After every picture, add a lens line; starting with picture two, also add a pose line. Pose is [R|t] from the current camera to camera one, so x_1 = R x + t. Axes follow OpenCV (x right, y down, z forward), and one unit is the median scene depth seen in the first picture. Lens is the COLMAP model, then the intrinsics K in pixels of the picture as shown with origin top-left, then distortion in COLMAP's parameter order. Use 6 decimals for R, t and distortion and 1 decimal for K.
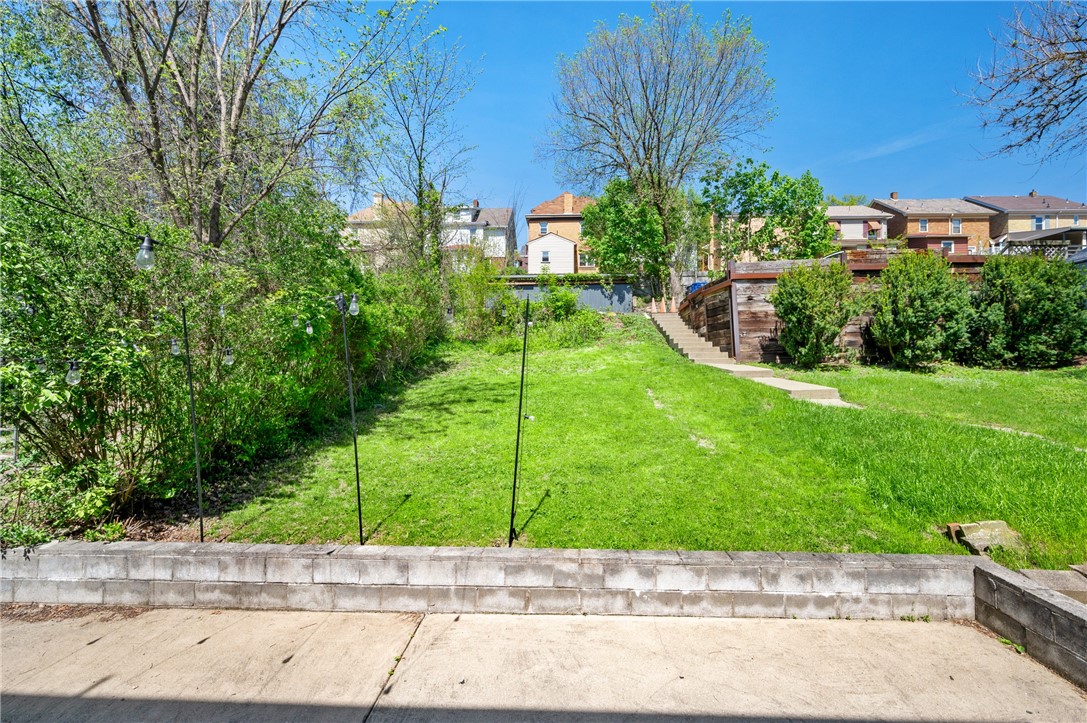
lens RADIAL K [[471.7, 0, 543.4], [0, 471.7, 358.9], [0, 0, 1]] dist [0.003185, 0.000564]
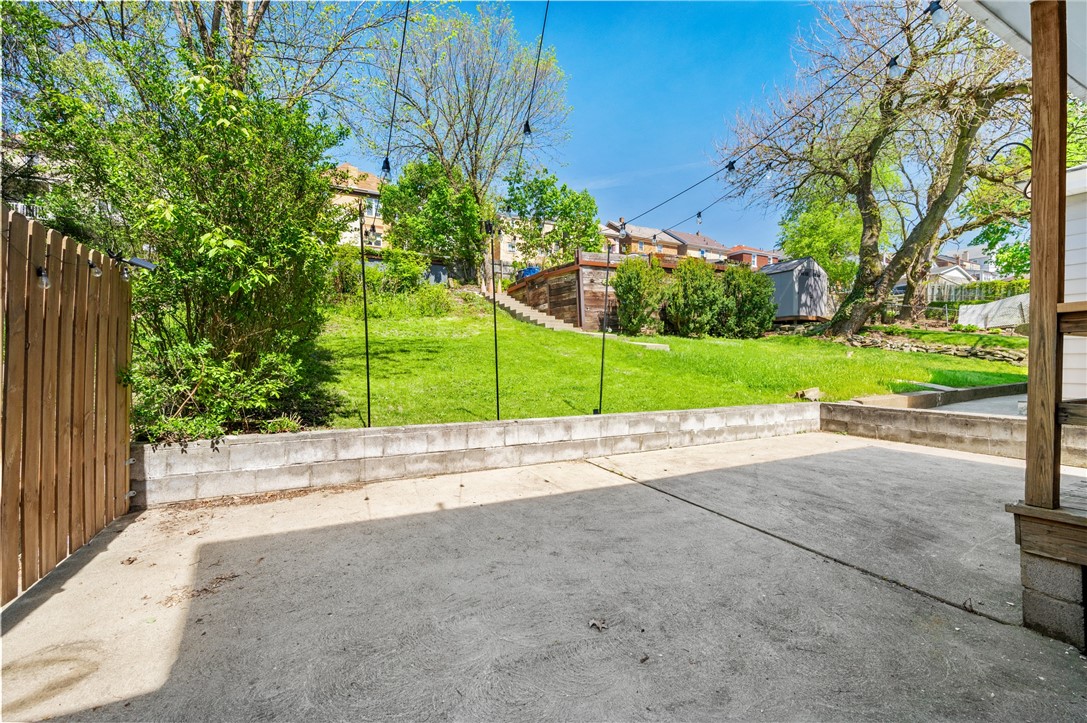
lens RADIAL K [[471.7, 0, 542.9], [0, 471.7, 360.6], [0, 0, 1]] dist [0.003185, 0.000564]
pose [[0.868234, 0.003529, 0.496143, -0.996018], [-0.012746, 0.999803, 0.015192, 0.222223], [-0.495992, -0.019514, 0.868108, -0.129044]]
